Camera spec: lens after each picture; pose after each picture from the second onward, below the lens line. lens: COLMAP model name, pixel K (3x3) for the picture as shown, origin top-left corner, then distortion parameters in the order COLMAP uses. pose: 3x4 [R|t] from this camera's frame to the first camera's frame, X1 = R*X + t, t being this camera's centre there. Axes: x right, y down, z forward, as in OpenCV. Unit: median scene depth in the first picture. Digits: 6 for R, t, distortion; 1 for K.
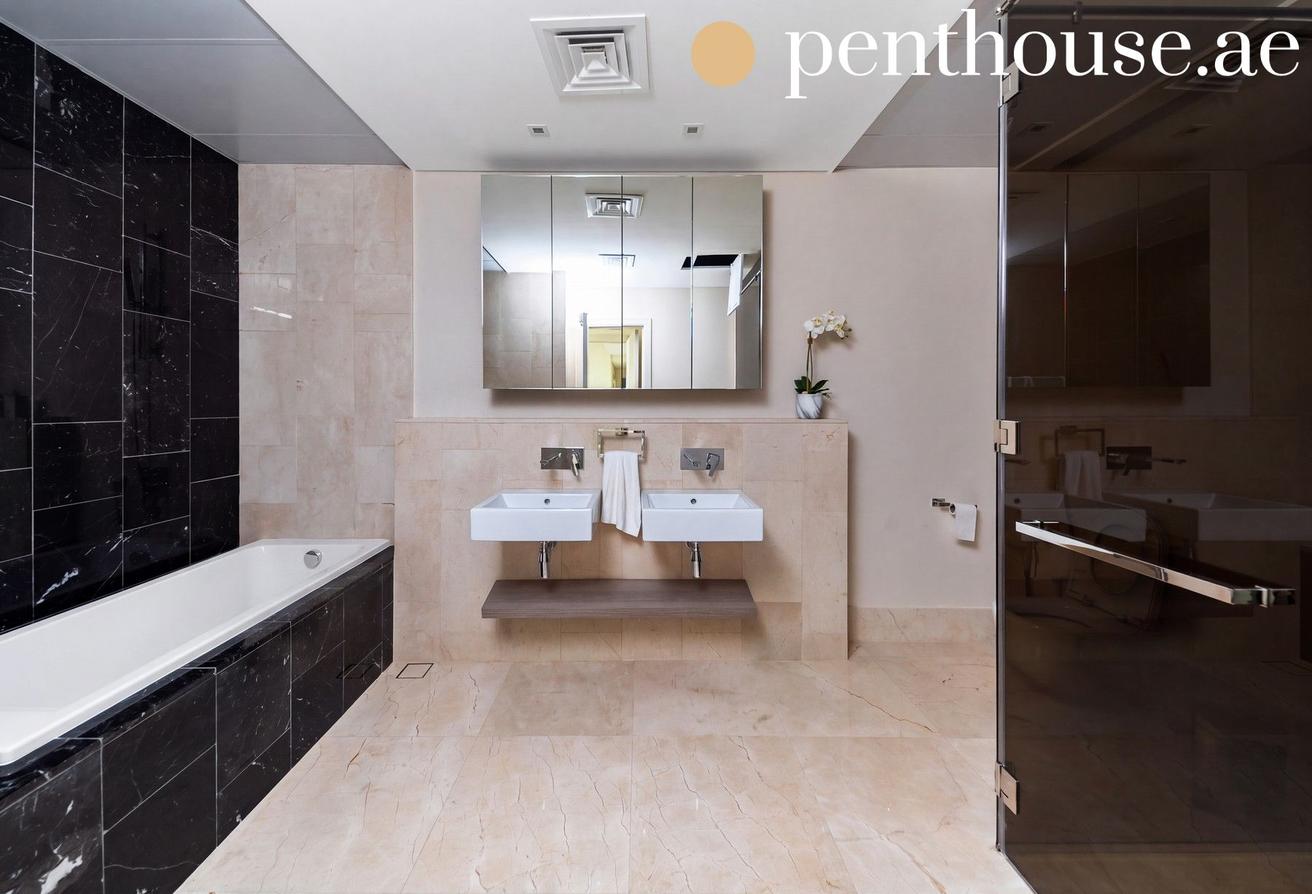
lens RADIAL K [[467.1, 0, 636.6], [0, 467.1, 404.4], [0, 0, 1]] dist [0.018255, -0.007357]
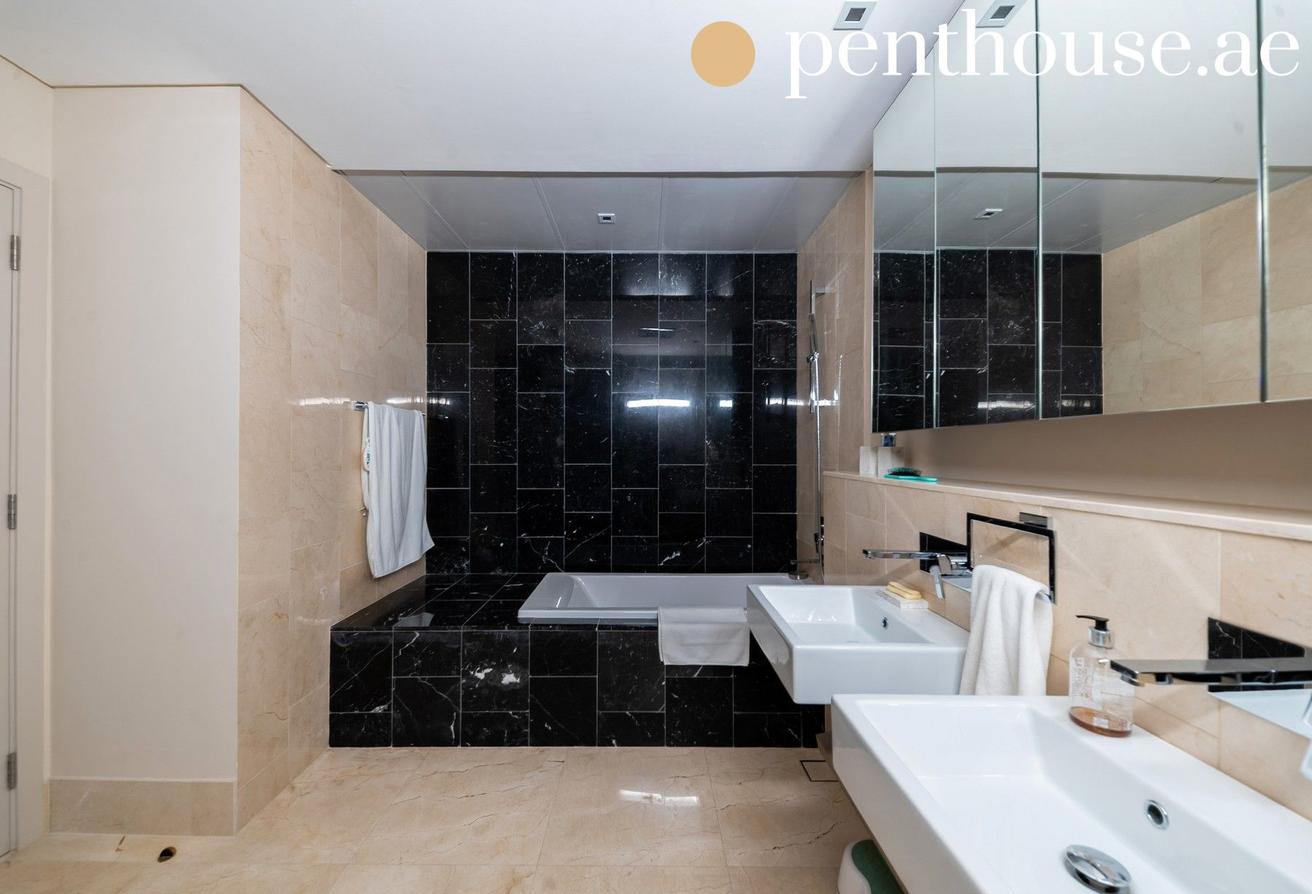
lens RADIAL K [[467.1, 0, 653.3], [0, 467.1, 453.6], [0, 0, 1]] dist [0.018255, -0.007357]
pose [[0.006125, -0.001312, -0.999980, 0.666491], [-0.002418, 0.999996, -0.001326, 0.000813], [0.999978, 0.002426, 0.006122, 1.249226]]
